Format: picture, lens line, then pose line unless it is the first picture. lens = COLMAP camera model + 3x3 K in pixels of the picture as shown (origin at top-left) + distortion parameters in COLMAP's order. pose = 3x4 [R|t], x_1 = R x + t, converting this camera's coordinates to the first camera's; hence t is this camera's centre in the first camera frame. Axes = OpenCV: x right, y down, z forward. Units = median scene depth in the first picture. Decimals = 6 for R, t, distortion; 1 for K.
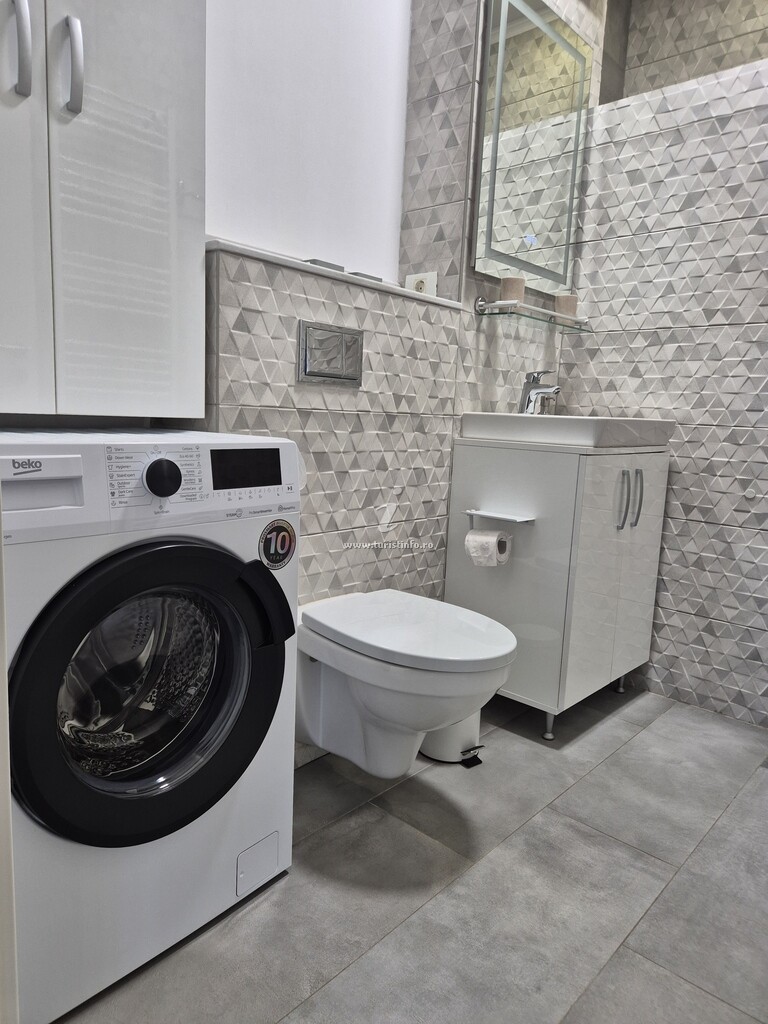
lens RADIAL K [[681.5, 0, 372.1], [0, 681.5, 512.0], [0, 0, 1]] dist [0.067562, -0.052237]
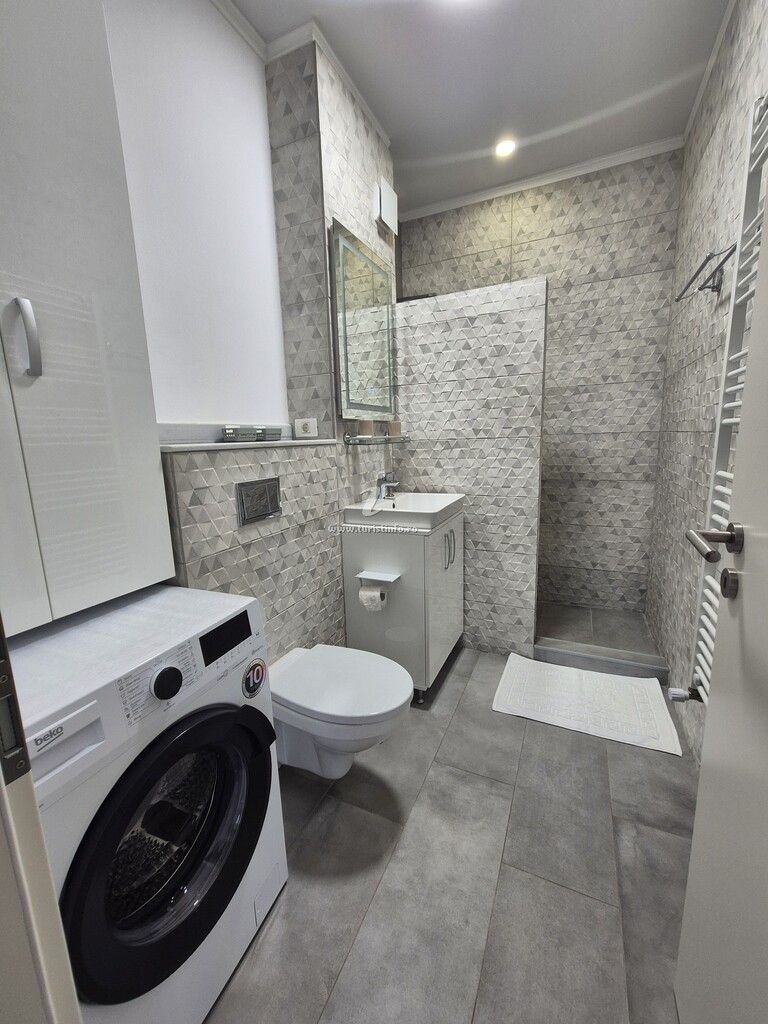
lens RADIAL K [[416.3, 0, 381.1], [0, 416.3, 511.8], [0, 0, 1]] dist [0.002040, 0.000181]
pose [[0.950863, -0.126142, 0.282751, -0.057780], [0.116434, 0.991891, 0.050950, -0.186325], [-0.286885, -0.015525, 0.957839, 0.086297]]
